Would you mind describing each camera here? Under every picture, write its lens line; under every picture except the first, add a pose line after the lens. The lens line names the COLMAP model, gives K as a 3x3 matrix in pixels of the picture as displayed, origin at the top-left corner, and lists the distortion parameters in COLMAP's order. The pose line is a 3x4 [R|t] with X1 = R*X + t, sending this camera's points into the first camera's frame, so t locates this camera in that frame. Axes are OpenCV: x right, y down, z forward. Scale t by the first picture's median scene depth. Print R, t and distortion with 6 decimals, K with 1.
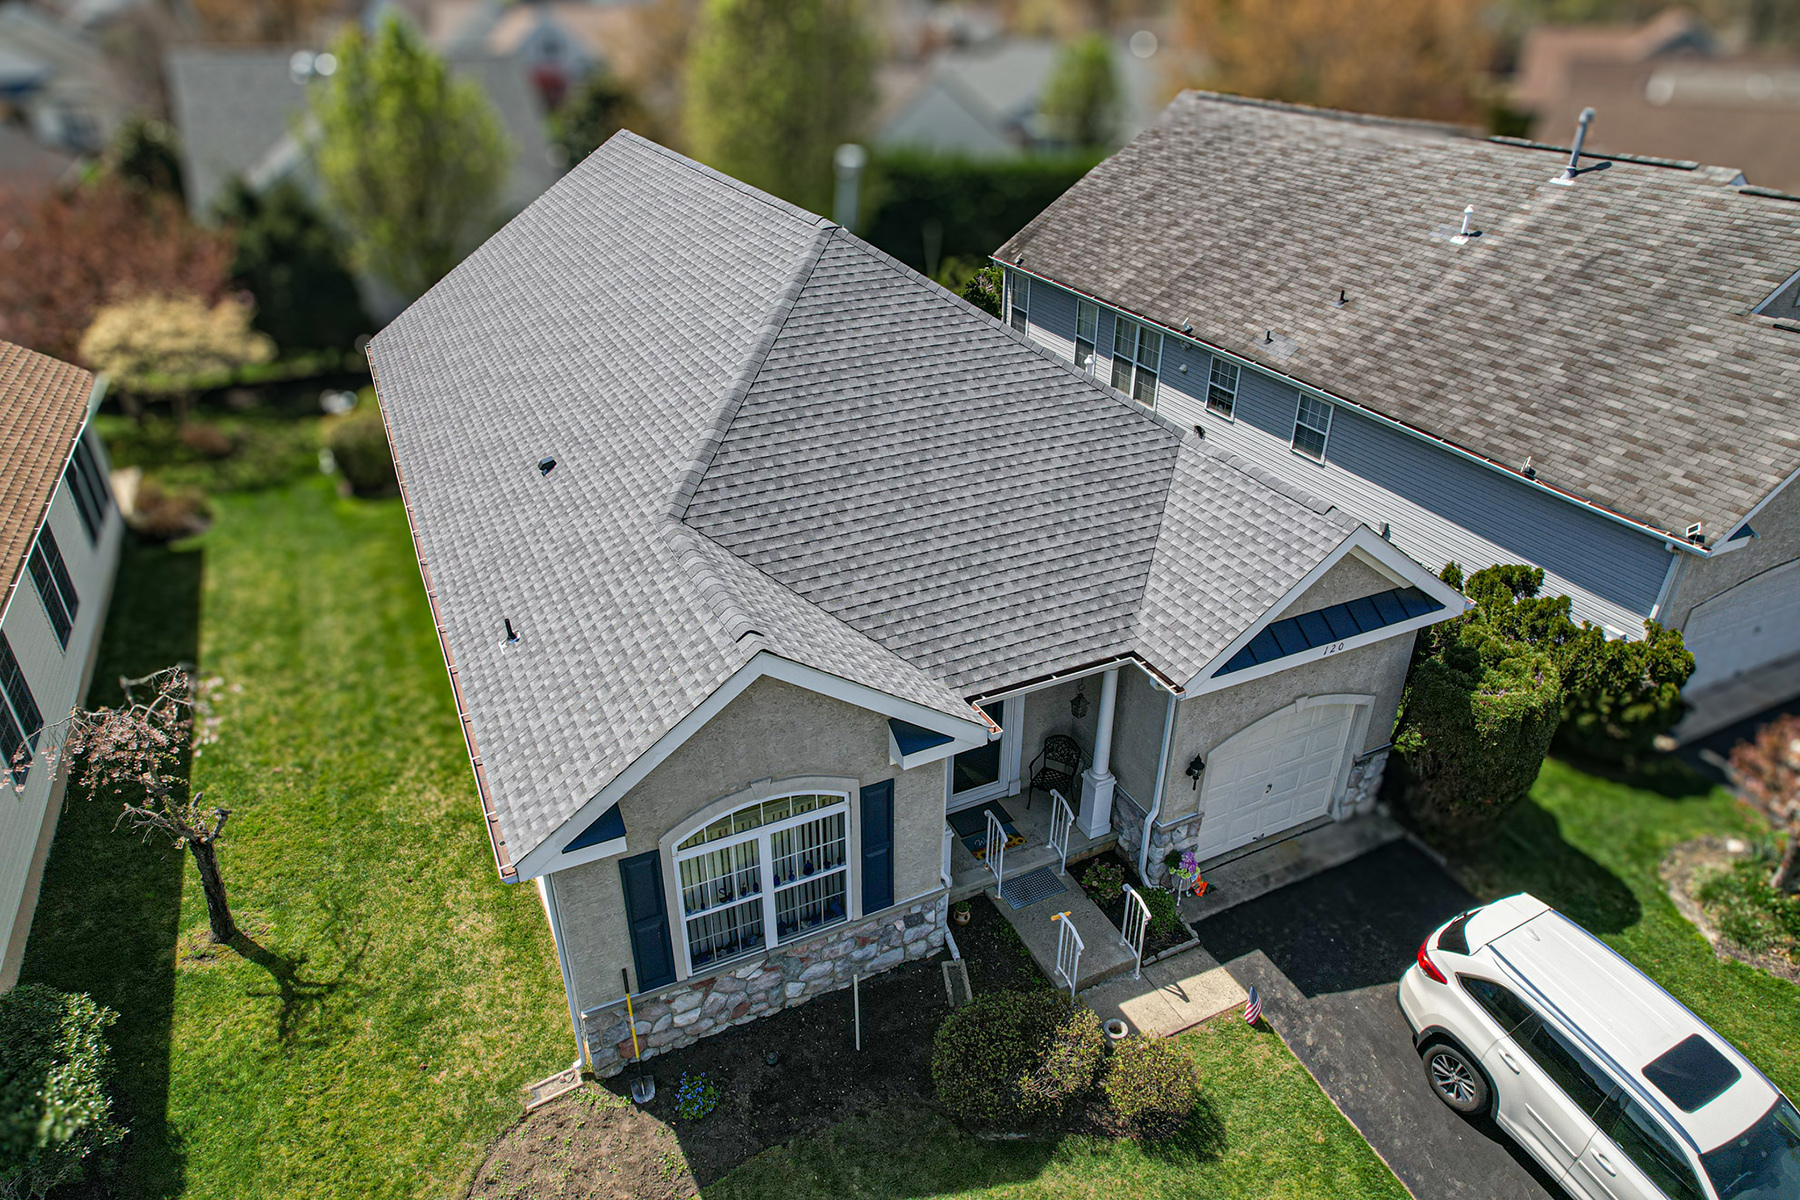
lens RADIAL K [[1145.9, 0, 902.0], [0, 1145.9, 599.0], [0, 0, 1]] dist [-0.075209, 0.065405]
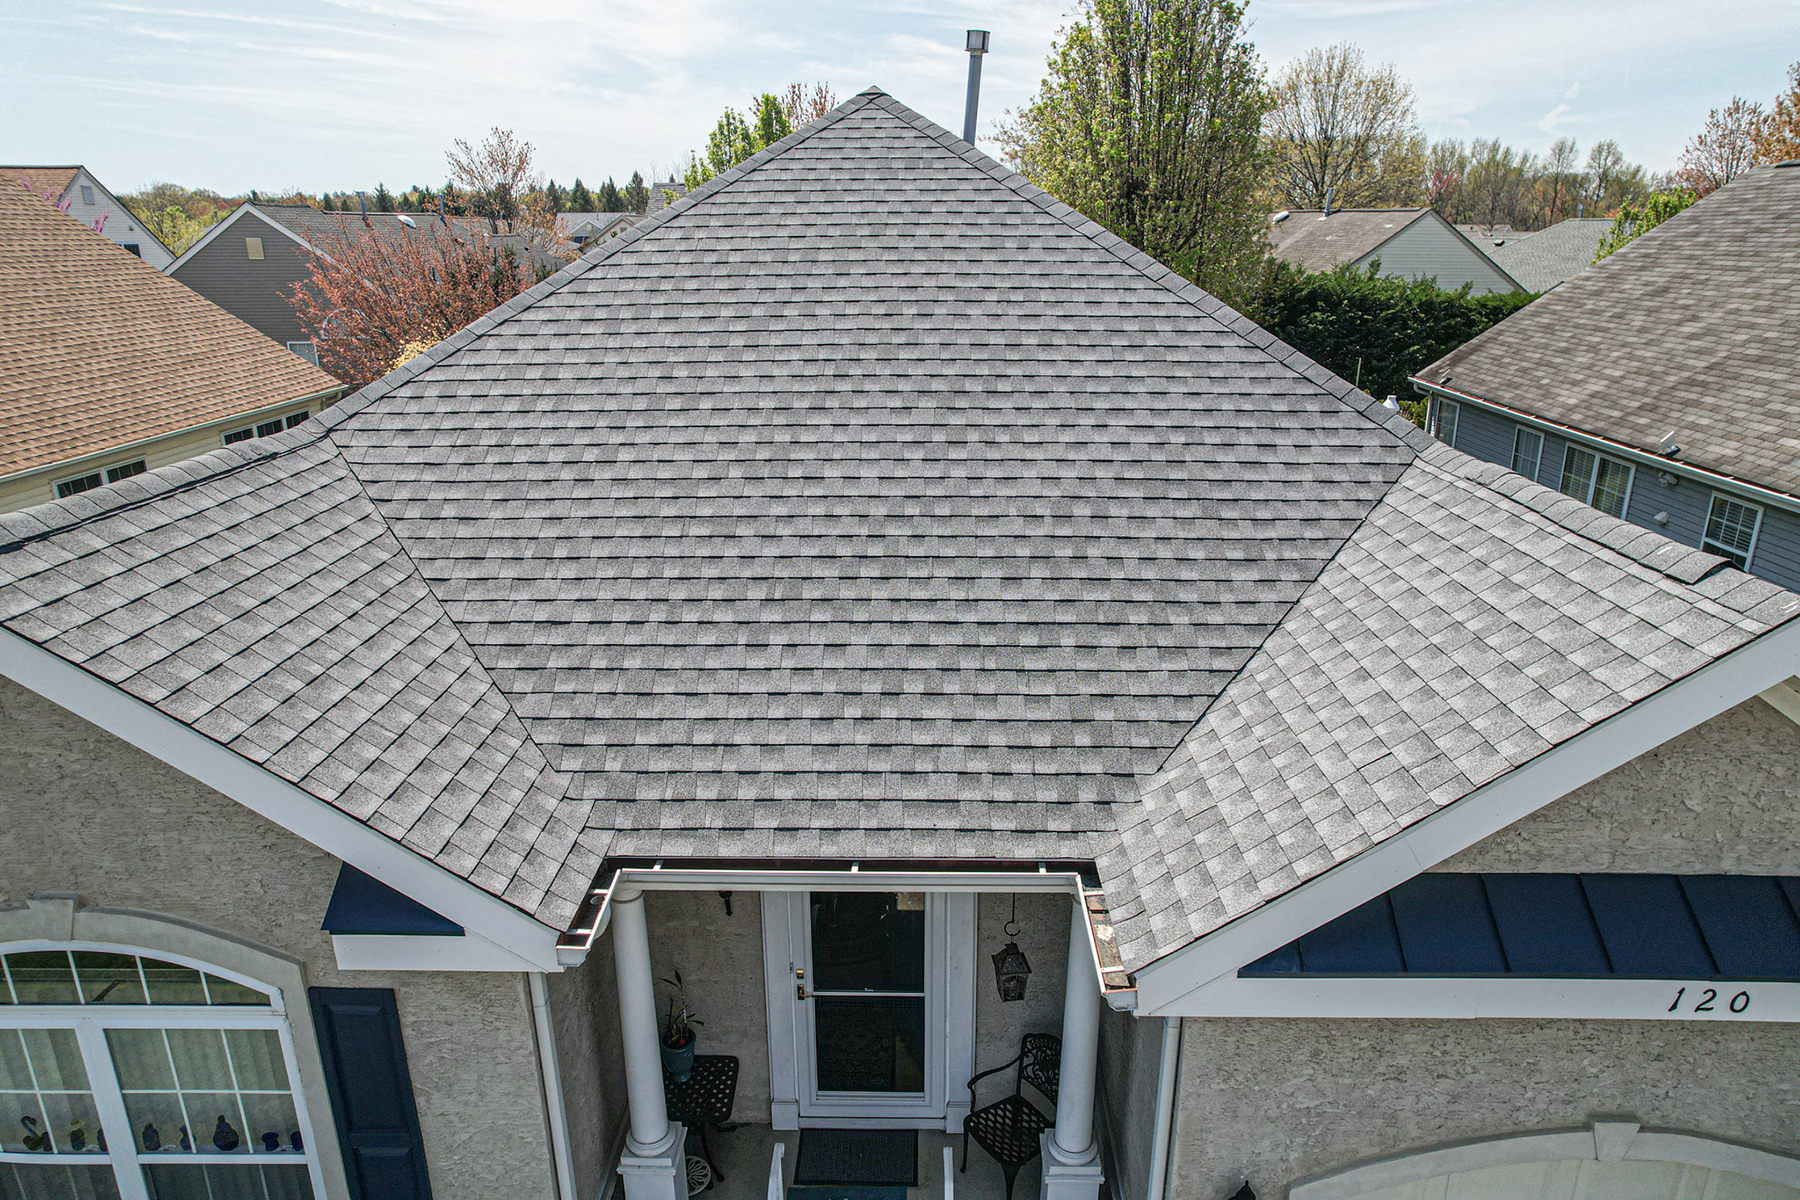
lens RADIAL K [[1145.9, 0, 906.3], [0, 1145.9, 605.9], [0, 0, 1]] dist [-0.075209, 0.065405]
pose [[0.890074, 0.138584, -0.434237, 0.284108], [-0.216267, 0.967001, -0.134678, 0.025620], [0.401243, 0.213785, 0.890674, 0.561935]]
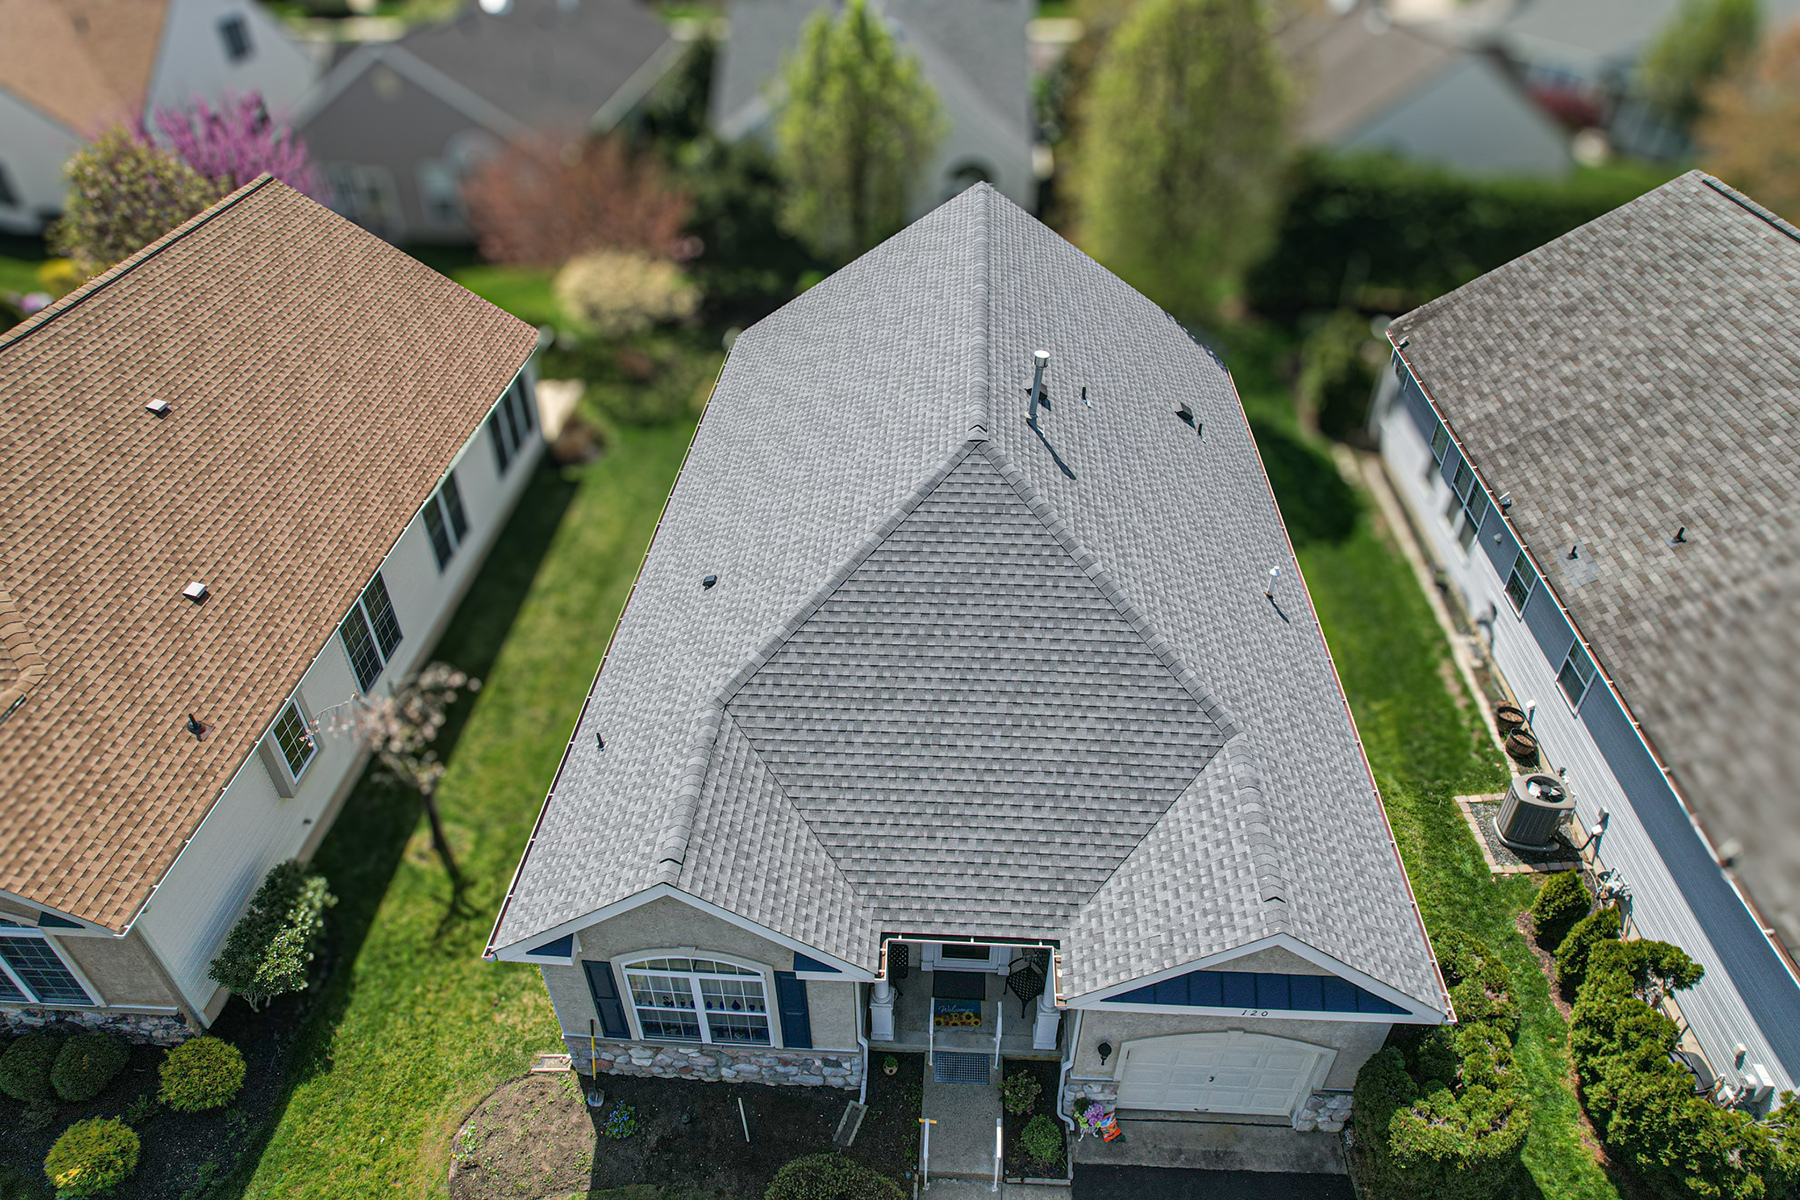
lens RADIAL K [[1145.9, 0, 905.5], [0, 1145.9, 597.9], [0, 0, 1]] dist [-0.075209, 0.065405]
pose [[0.870200, 0.297726, -0.392570, 0.376759], [-0.234813, 0.951076, 0.200794, -0.418768], [0.433145, -0.082550, 0.897536, -0.010071]]
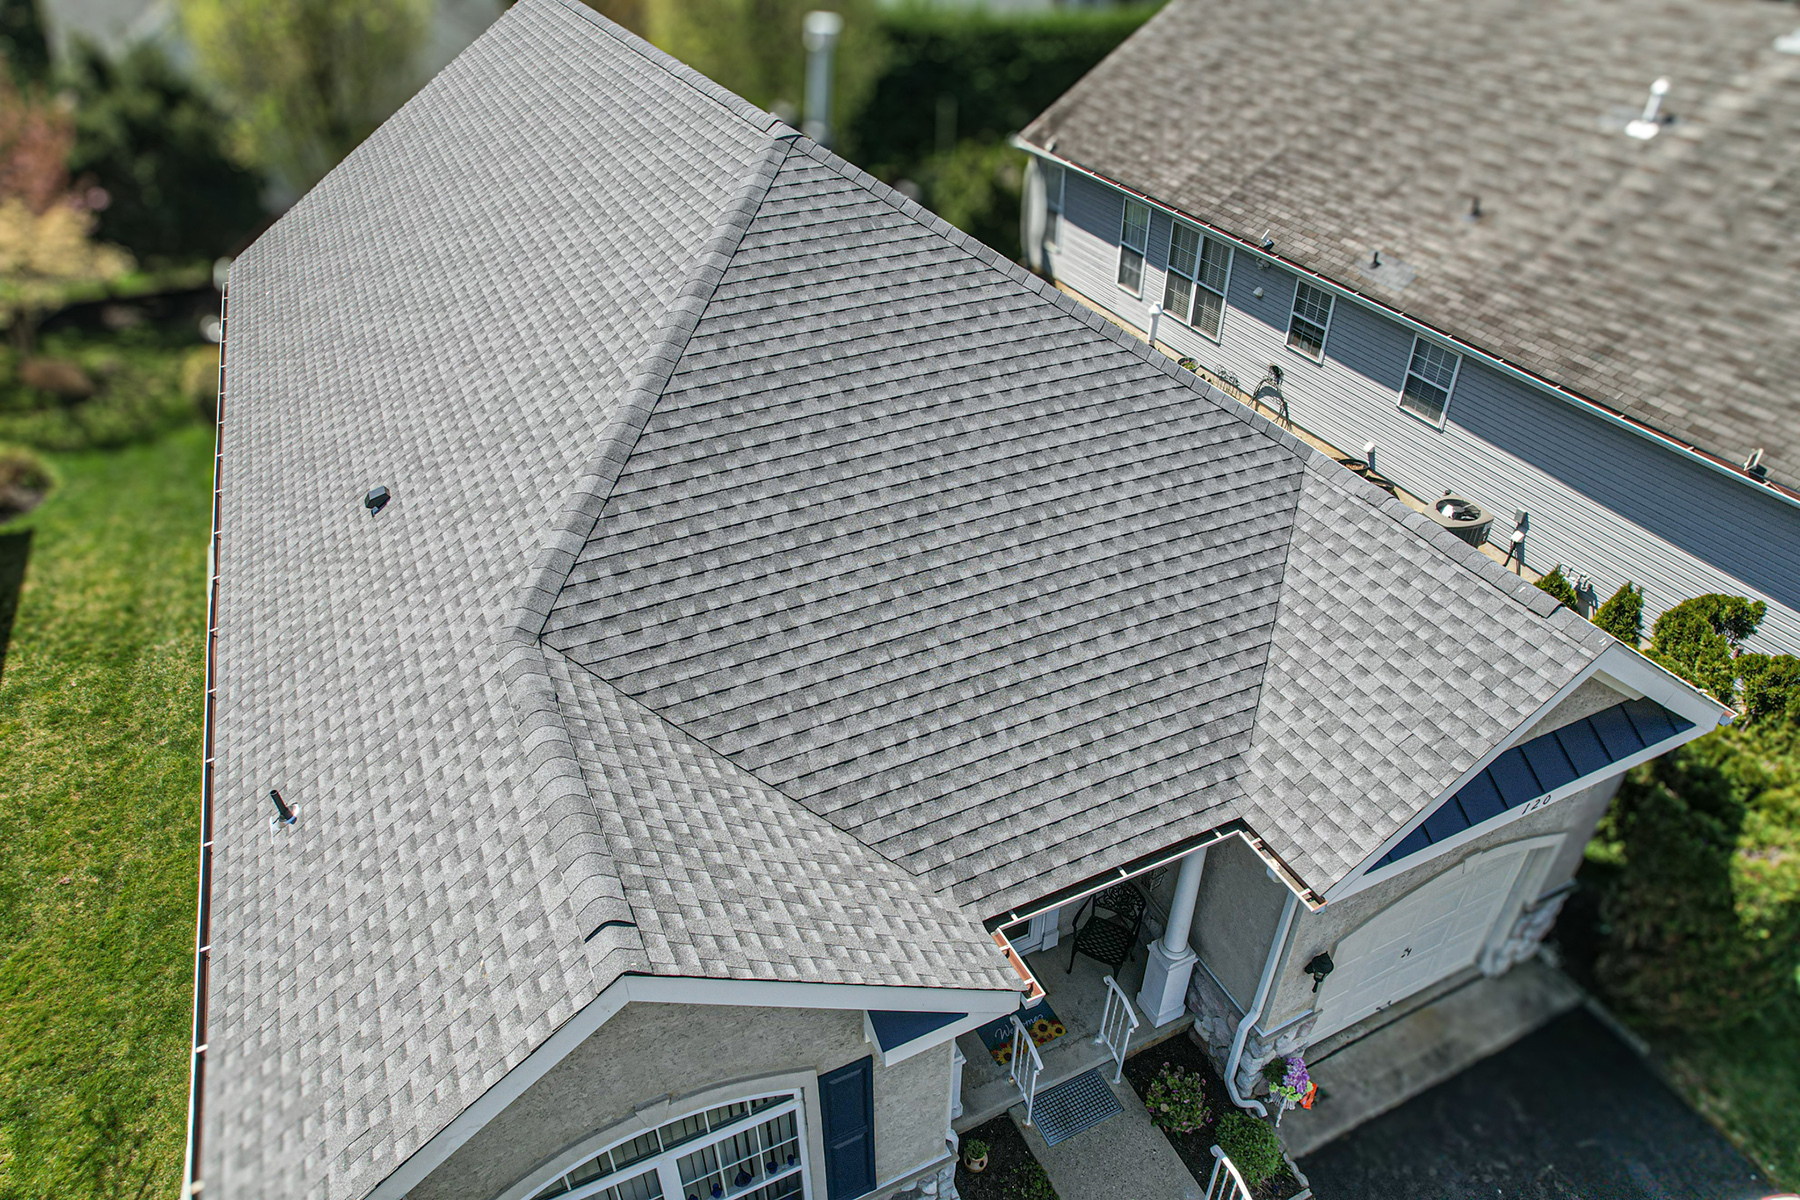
lens RADIAL K [[1145.9, 0, 902.7], [0, 1145.9, 600.7], [0, 0, 1]] dist [-0.075209, 0.065405]
pose [[0.999931, 0.003353, -0.011293, 0.013721], [-0.002061, 0.993642, 0.112569, -0.142050], [0.011598, -0.112538, 0.993580, 0.336737]]
